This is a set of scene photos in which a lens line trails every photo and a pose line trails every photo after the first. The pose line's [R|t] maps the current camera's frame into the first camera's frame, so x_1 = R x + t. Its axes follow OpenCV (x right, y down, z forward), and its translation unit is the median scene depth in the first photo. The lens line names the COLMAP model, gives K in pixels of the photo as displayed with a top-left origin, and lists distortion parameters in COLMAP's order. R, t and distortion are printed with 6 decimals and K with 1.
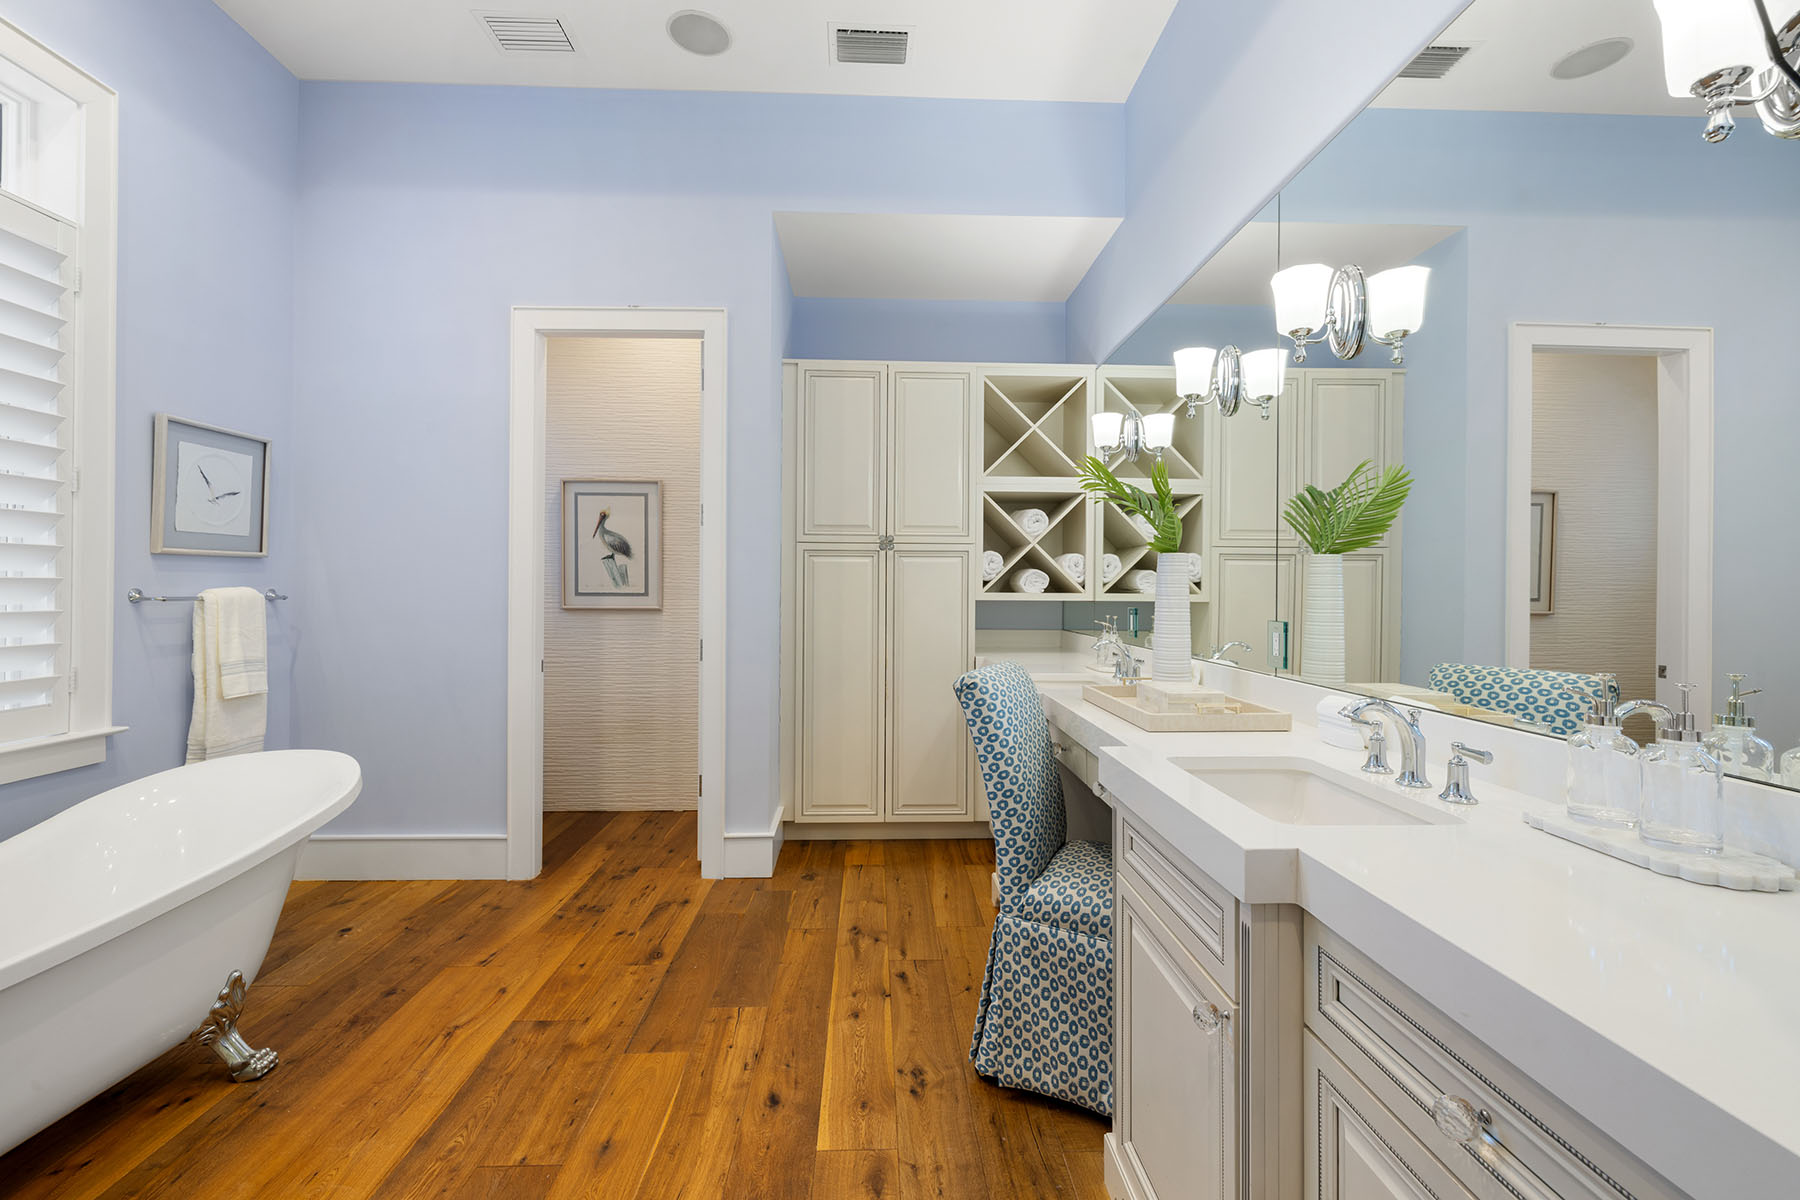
lens RADIAL K [[763.5, 0, 900.6], [0, 763.5, 588.4], [0, 0, 1]] dist [0.000501, 0.000196]
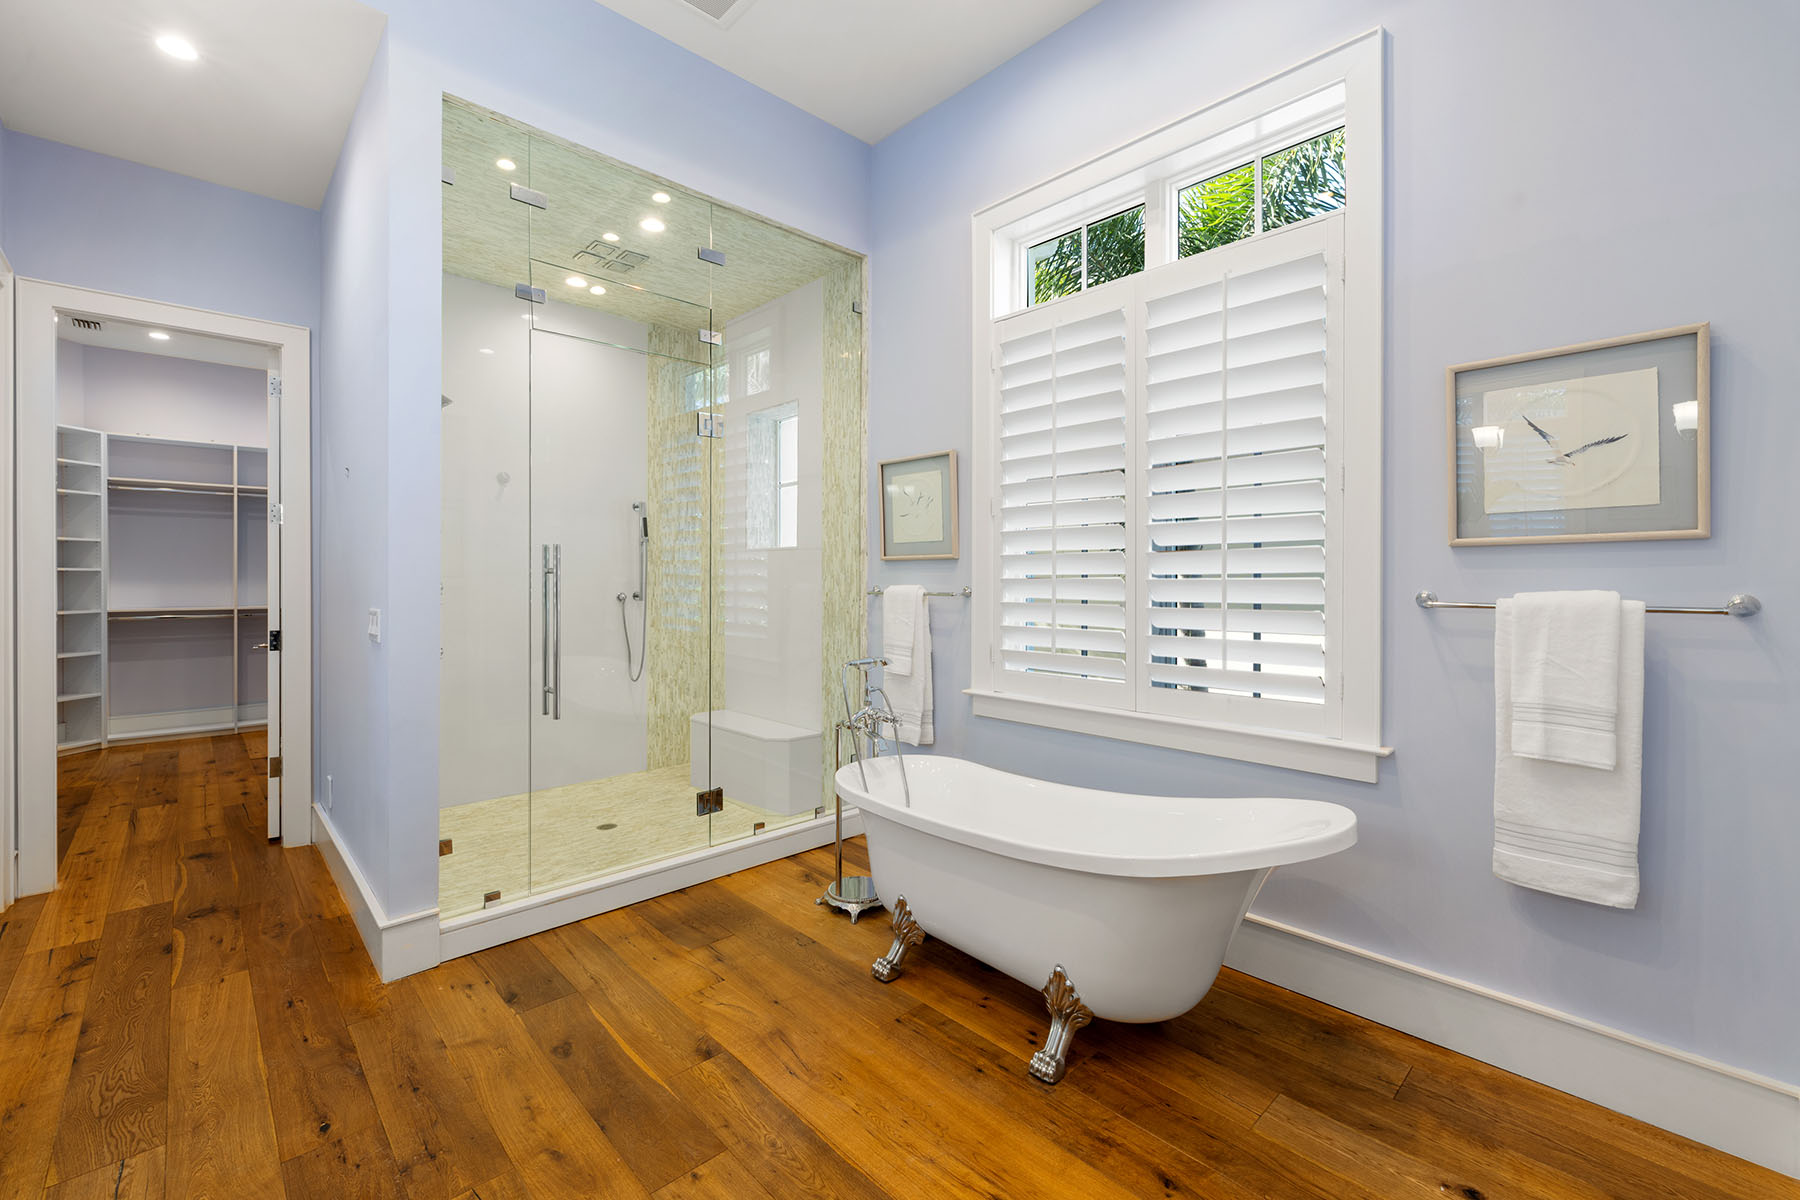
lens RADIAL K [[763.5, 0, 904.8], [0, 763.5, 593.9], [0, 0, 1]] dist [0.000501, 0.000196]
pose [[-0.748735, -0.000501, -0.662870, -0.033534], [-0.010280, 0.999888, 0.010856, 0.000049], [0.662790, 0.014943, -0.748656, 1.154518]]
